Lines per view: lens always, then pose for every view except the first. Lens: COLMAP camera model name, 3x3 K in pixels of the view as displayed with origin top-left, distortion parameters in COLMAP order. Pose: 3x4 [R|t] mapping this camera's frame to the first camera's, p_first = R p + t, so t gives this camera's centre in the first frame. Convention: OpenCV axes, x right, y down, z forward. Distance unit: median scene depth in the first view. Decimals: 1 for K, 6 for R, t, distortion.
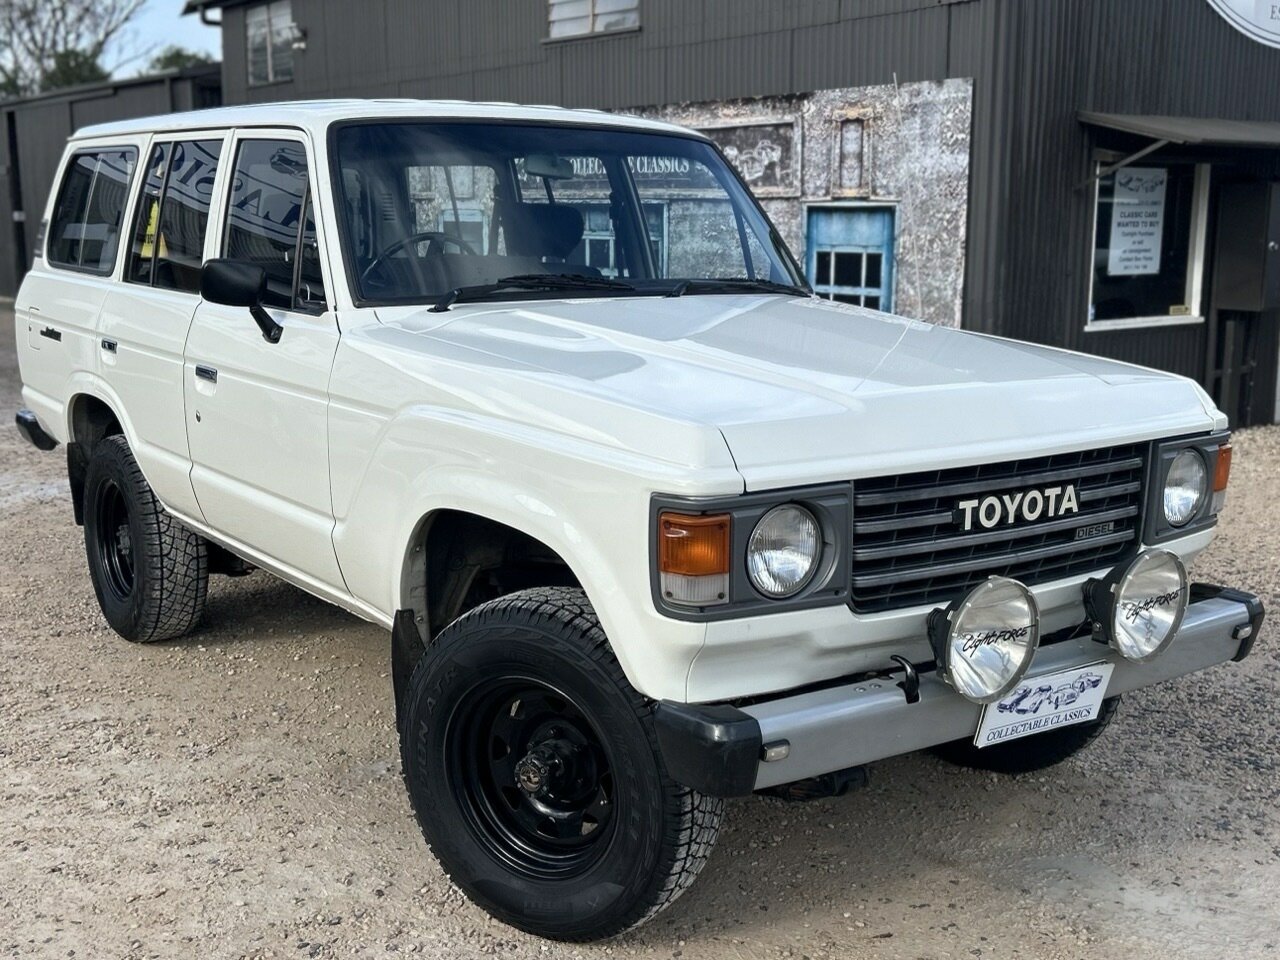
lens RADIAL K [[1517.0, 0, 659.6], [0, 1517.0, 508.6], [0, 0, 1]] dist [0.138754, -0.422101]
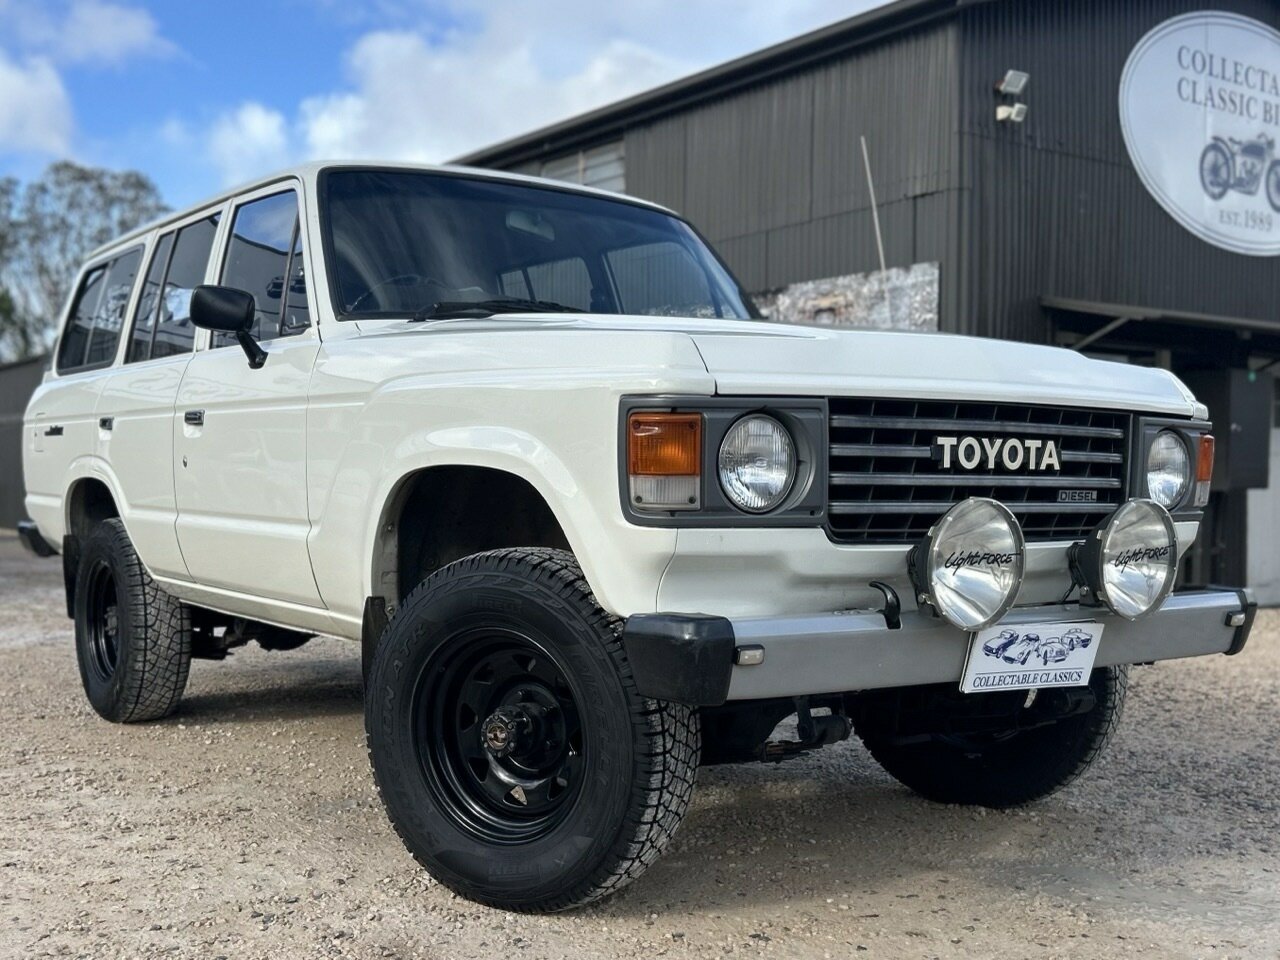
lens RADIAL K [[1448.6, 0, 600.5], [0, 1448.6, 548.6], [0, 0, 1]] dist [0.113586, -0.300365]
pose [[0.999487, 0.000786, -0.032004, 0.008998], [-0.005564, 0.988748, -0.149488, 0.177293], [0.031526, 0.149590, 0.988245, 0.068175]]
